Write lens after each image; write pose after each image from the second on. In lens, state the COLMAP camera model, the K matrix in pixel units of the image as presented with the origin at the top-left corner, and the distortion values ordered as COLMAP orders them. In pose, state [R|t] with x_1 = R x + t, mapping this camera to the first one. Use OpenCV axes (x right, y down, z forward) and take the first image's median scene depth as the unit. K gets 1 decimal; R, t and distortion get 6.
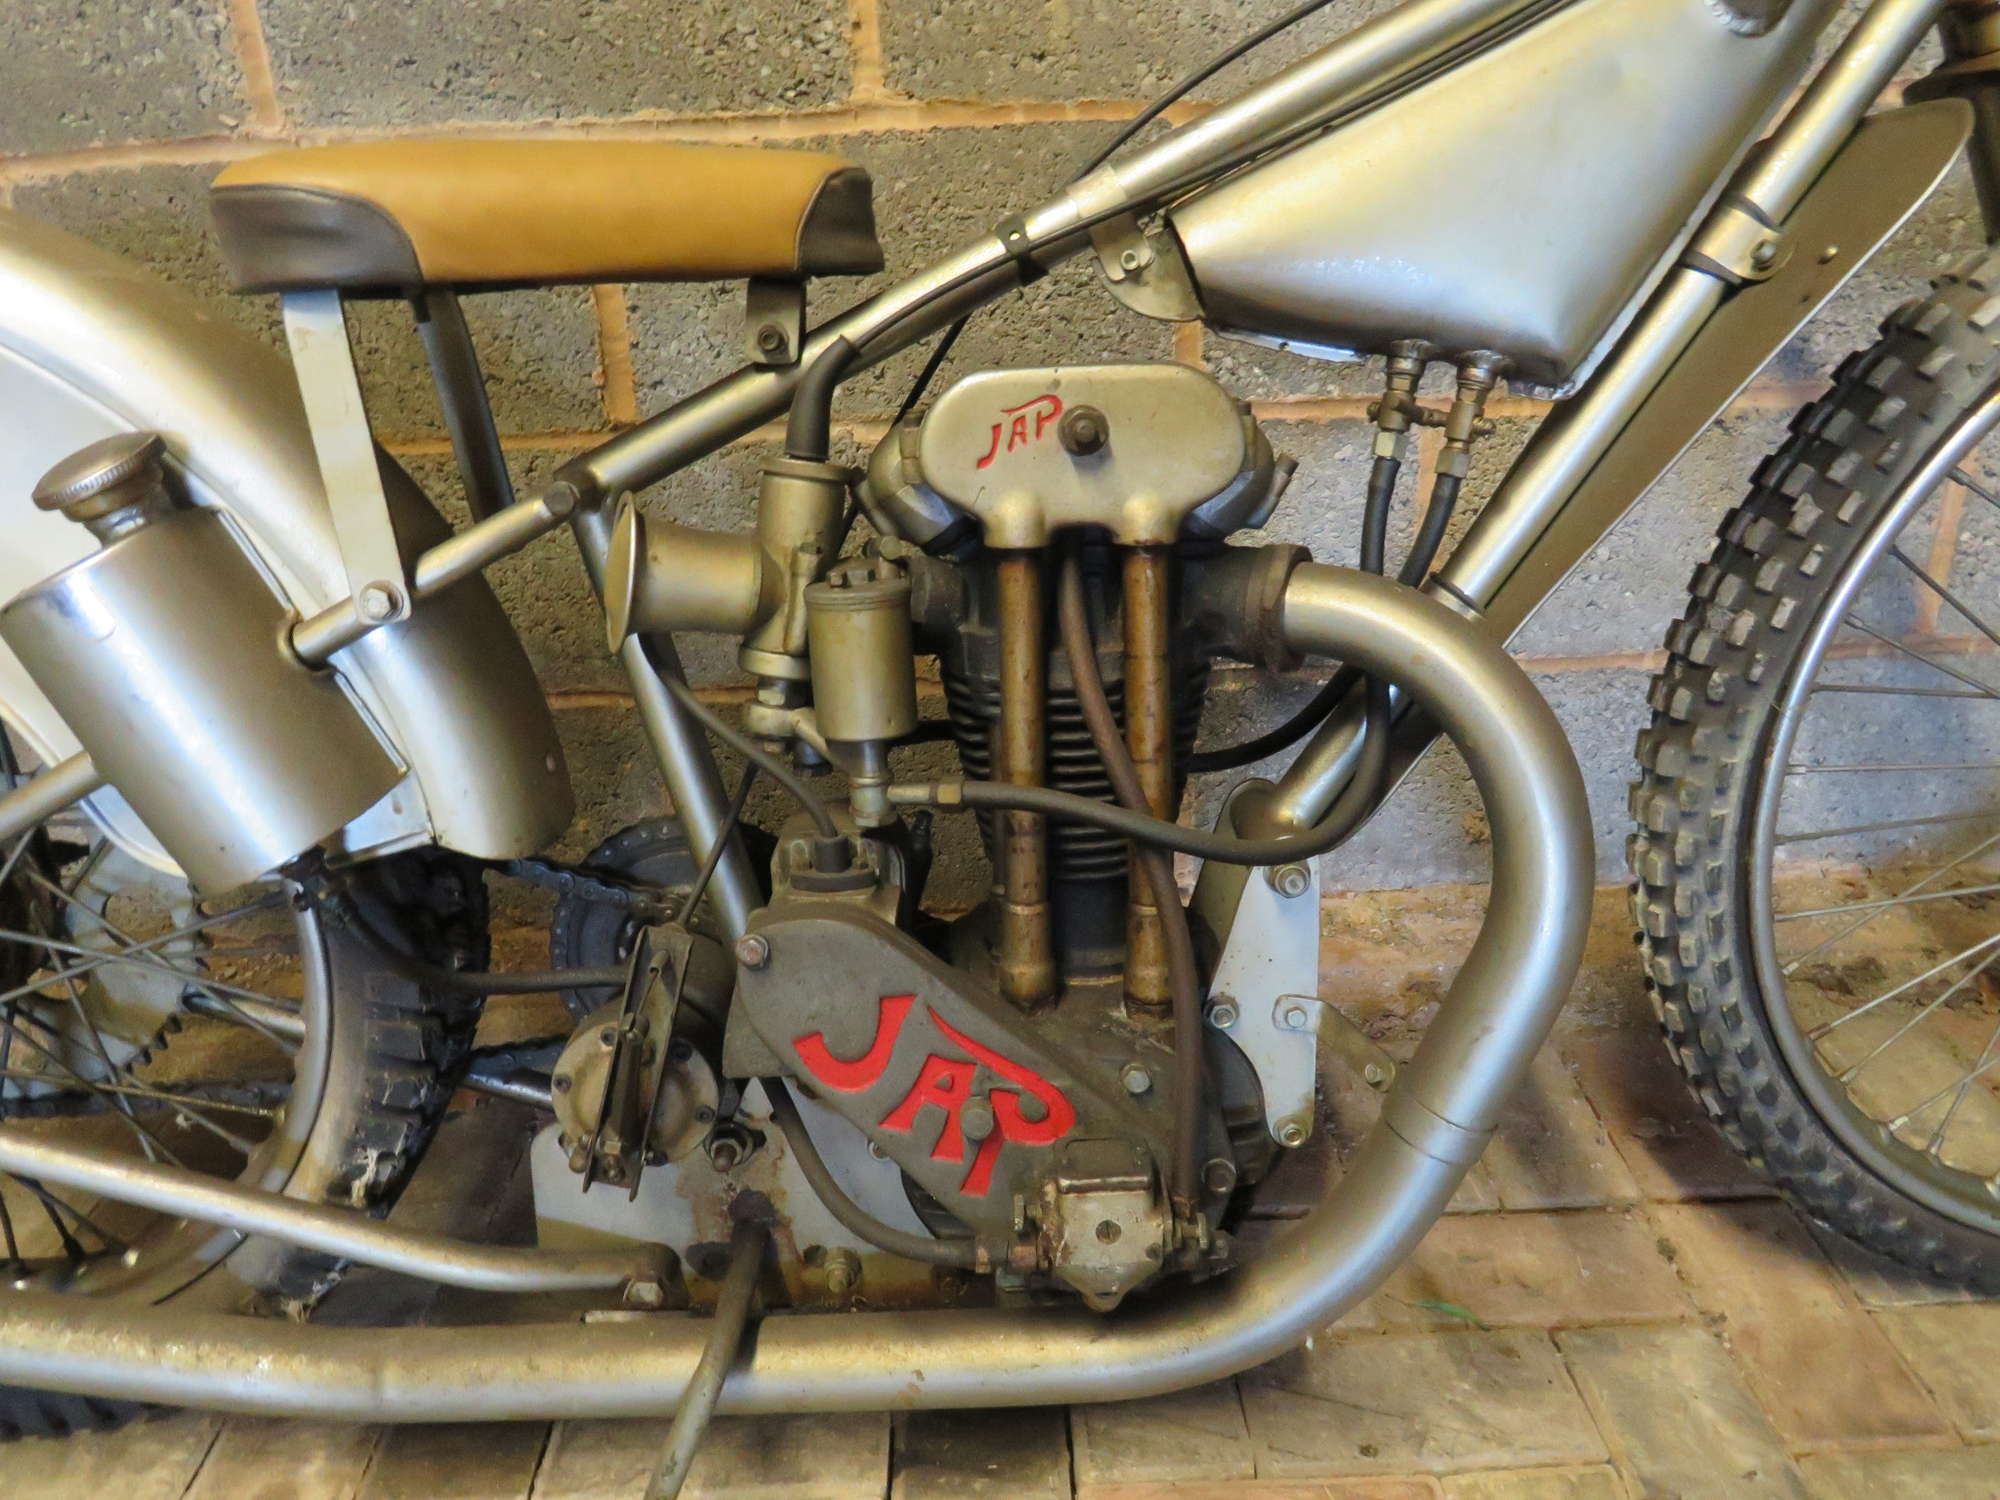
lens RADIAL K [[1408.5, 0, 993.5], [0, 1408.5, 752.8], [0, 0, 1]] dist [-0.035685, 0.019447]
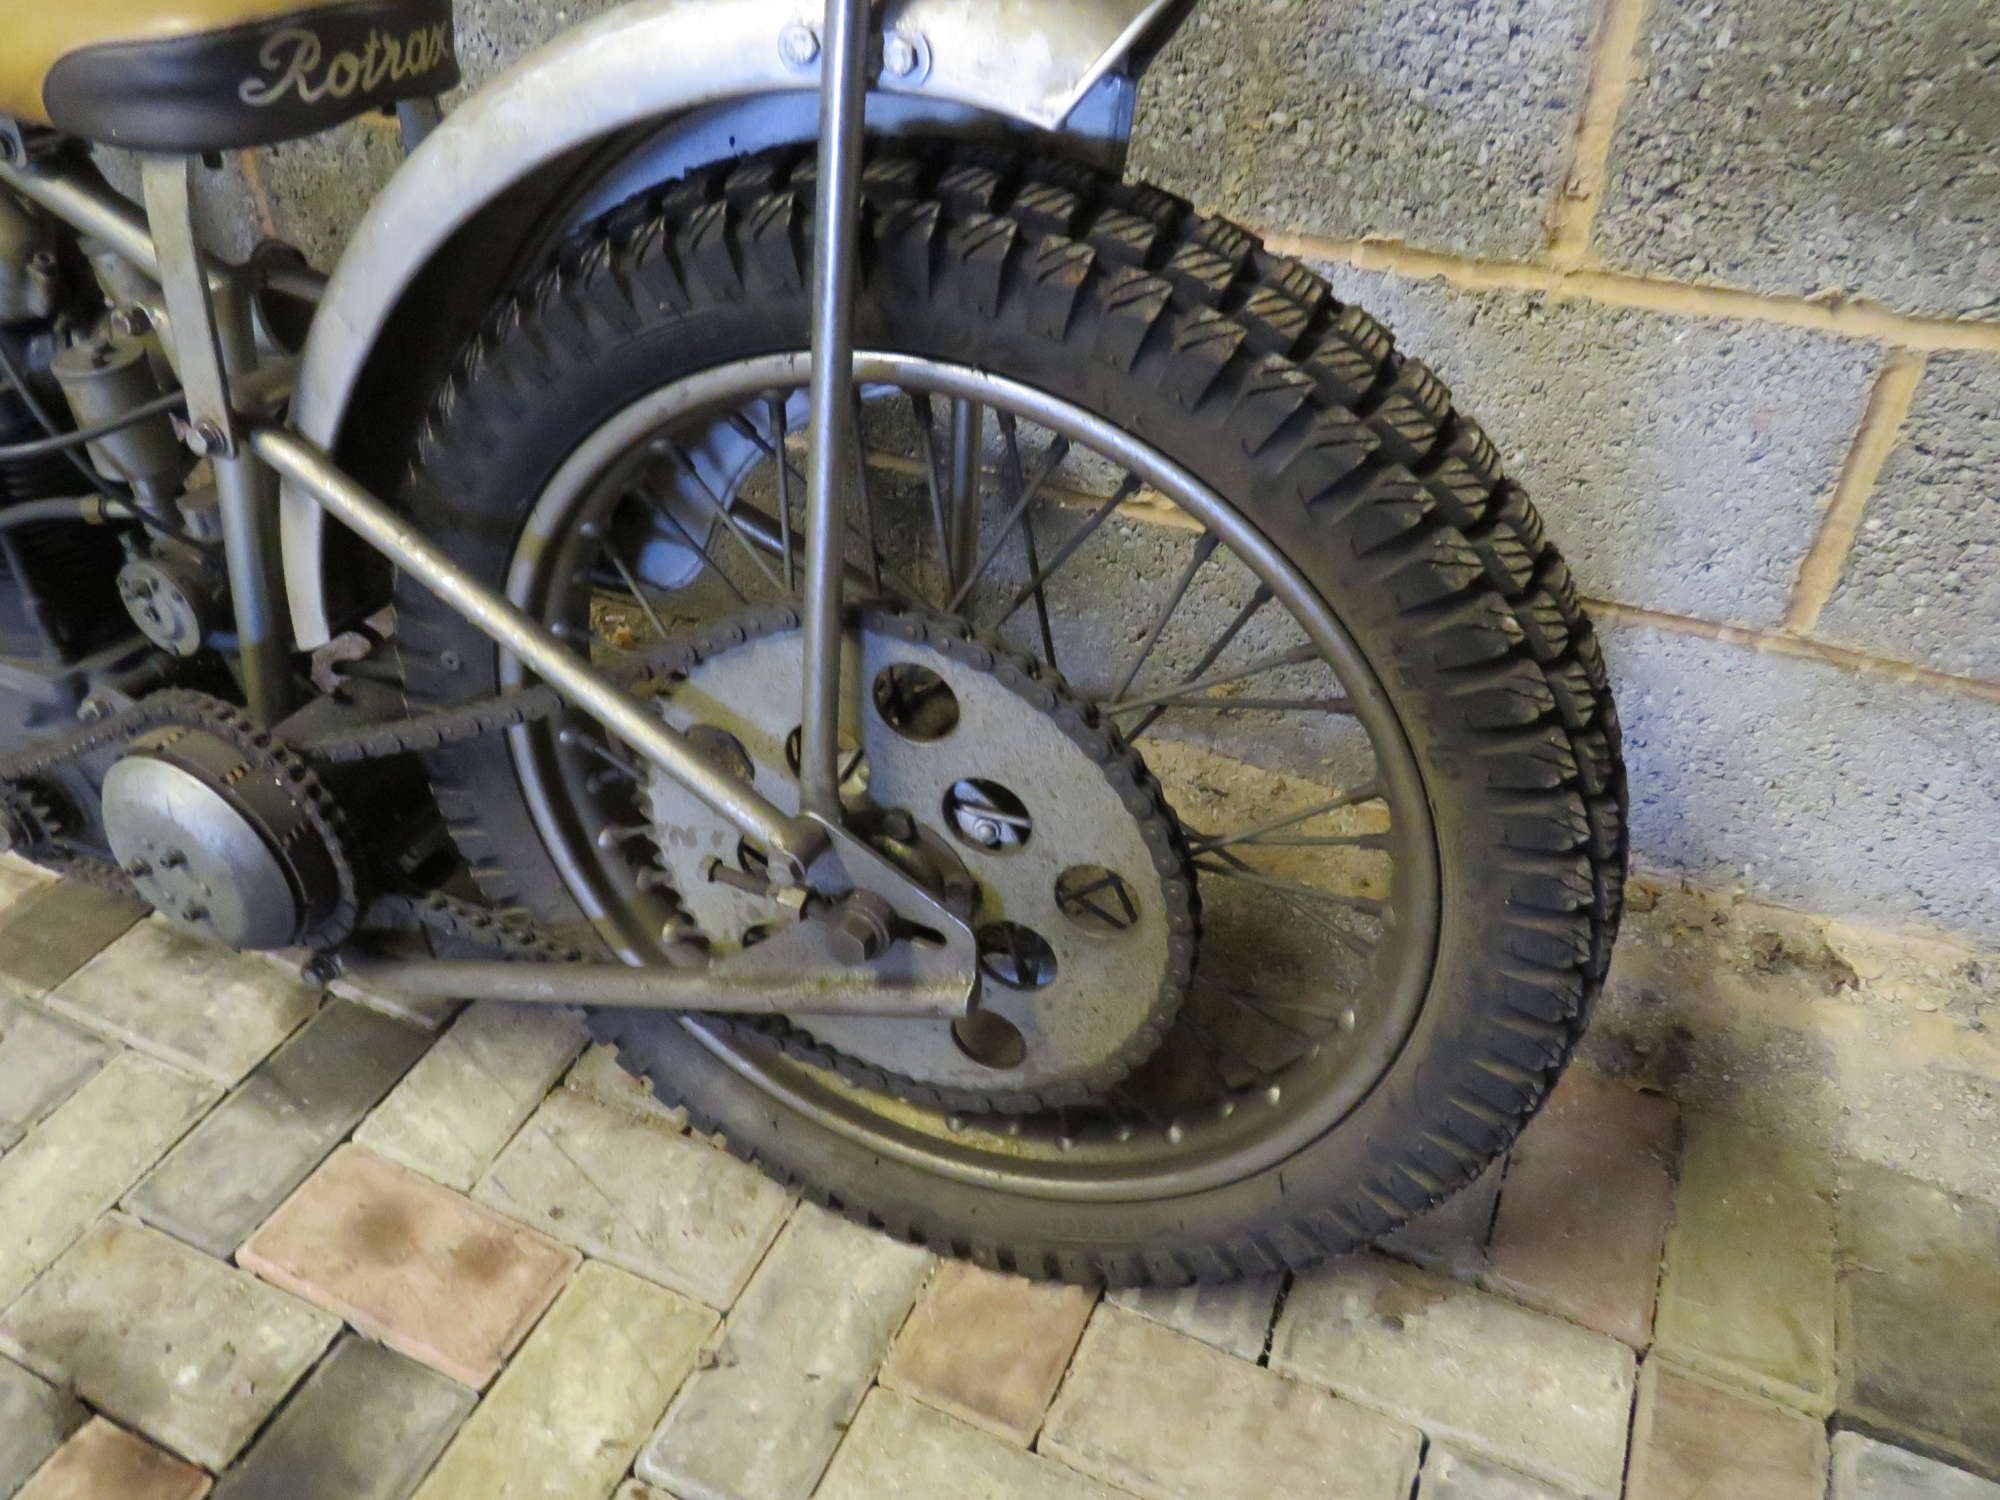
lens RADIAL K [[1408.5, 0, 988.3], [0, 1408.5, 757.1], [0, 0, 1]] dist [-0.035685, 0.019447]
pose [[0.902920, 0.293236, -0.314243, 0.785145], [-0.197007, 0.932153, 0.303774, -0.249795], [0.382000, -0.212375, 0.899429, 0.170393]]
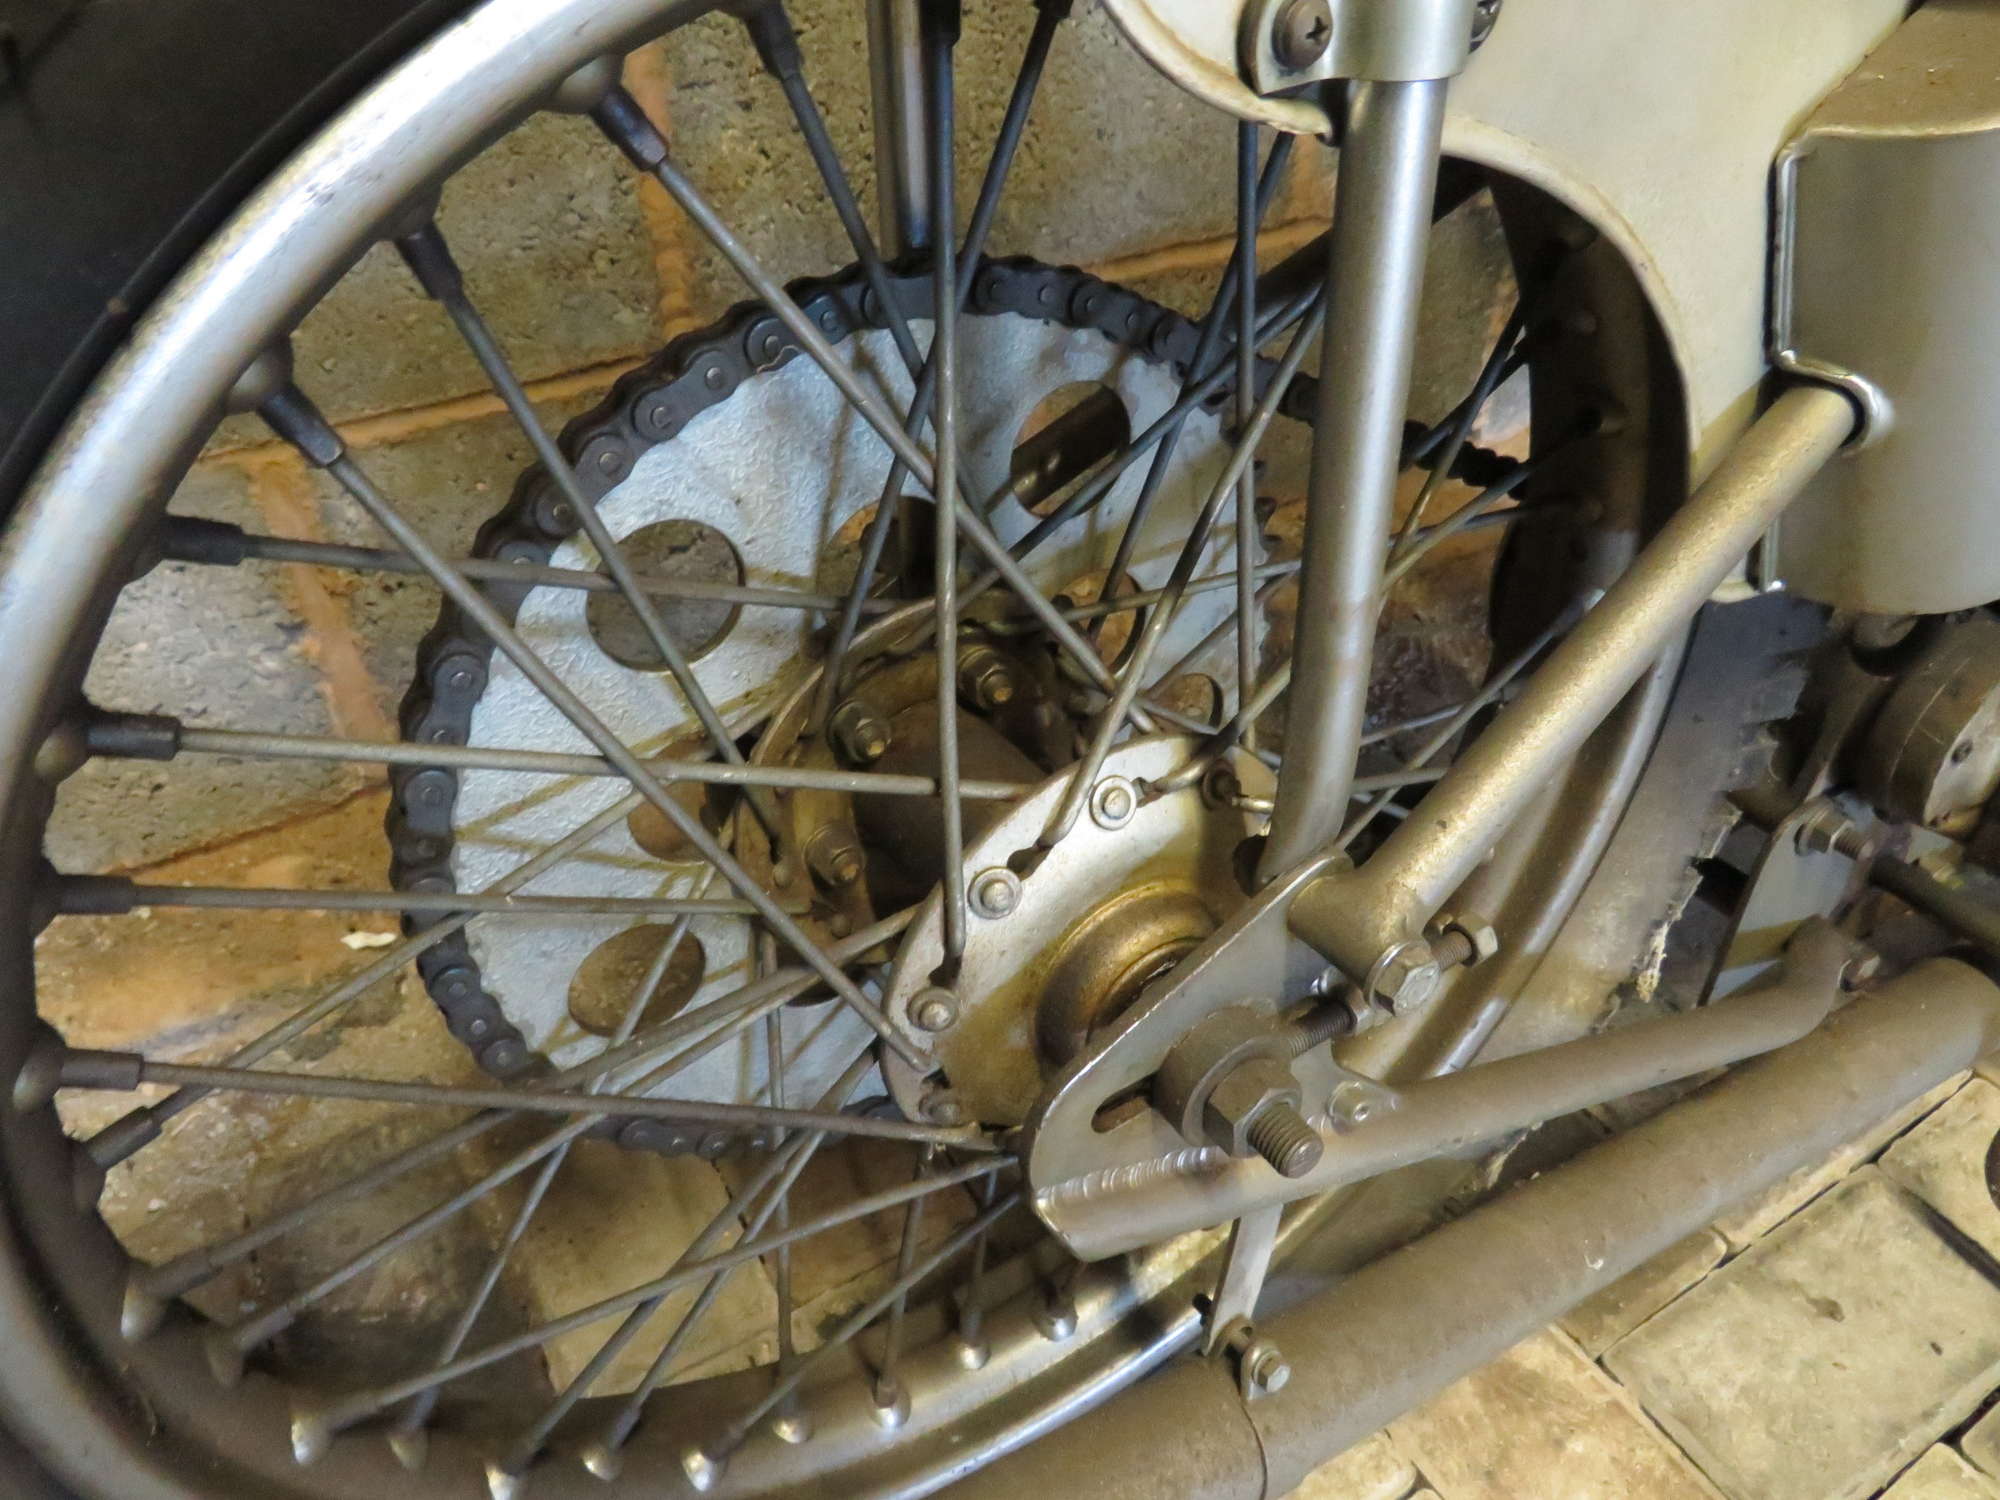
lens RADIAL K [[1408.5, 0, 994.5], [0, 1408.5, 745.8], [0, 0, 1]] dist [-0.035685, 0.019447]
pose [[0.864700, -0.272946, 0.421656, -0.915801], [0.141808, 0.937979, 0.316364, -0.070940], [-0.481855, -0.213766, 0.849777, 0.517016]]
